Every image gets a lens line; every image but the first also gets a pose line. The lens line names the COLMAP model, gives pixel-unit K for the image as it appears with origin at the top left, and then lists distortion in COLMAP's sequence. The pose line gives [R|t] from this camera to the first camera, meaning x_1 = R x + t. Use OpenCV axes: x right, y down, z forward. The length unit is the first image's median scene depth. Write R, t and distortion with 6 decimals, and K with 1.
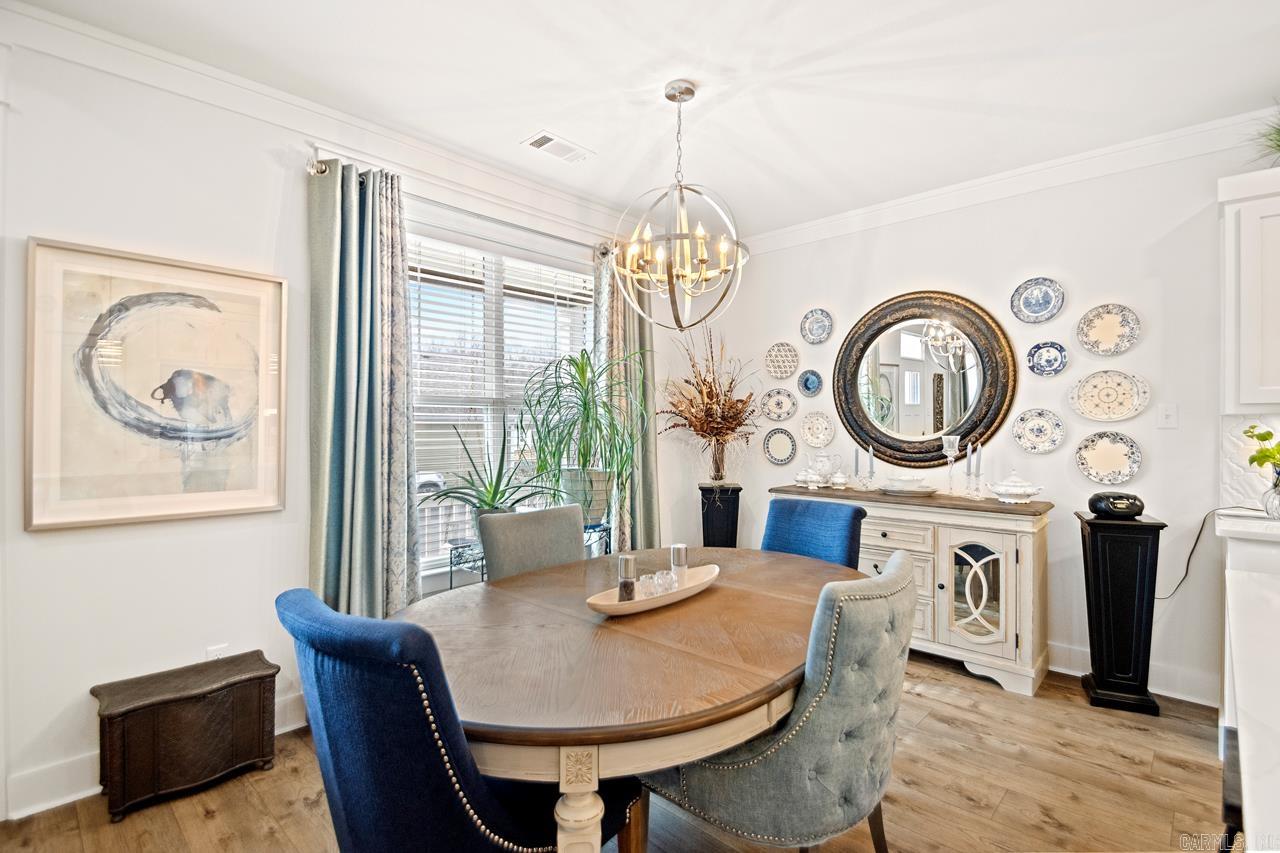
lens RADIAL K [[606.5, 0, 643.4], [0, 606.5, 430.6], [0, 0, 1]] dist [-0.001325, -0.005444]
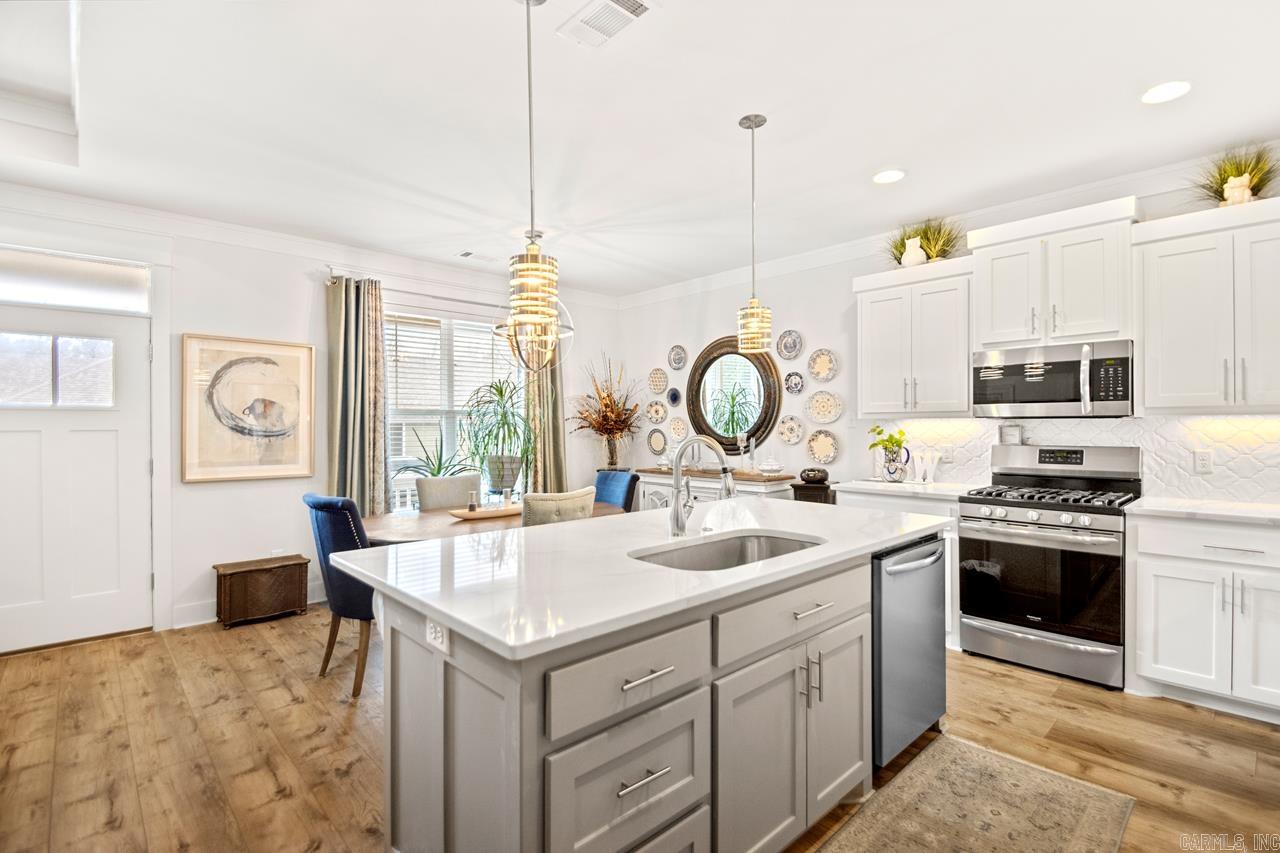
lens RADIAL K [[600.4, 0, 640.0], [0, 600.4, 426.5], [0, 0, 1]] dist [0.001859, -0.000294]
pose [[0.998573, -0.004651, -0.053208, 0.417551], [0.004174, 0.999950, -0.009072, 0.005630], [0.053247, 0.008837, 0.998542, -0.645027]]
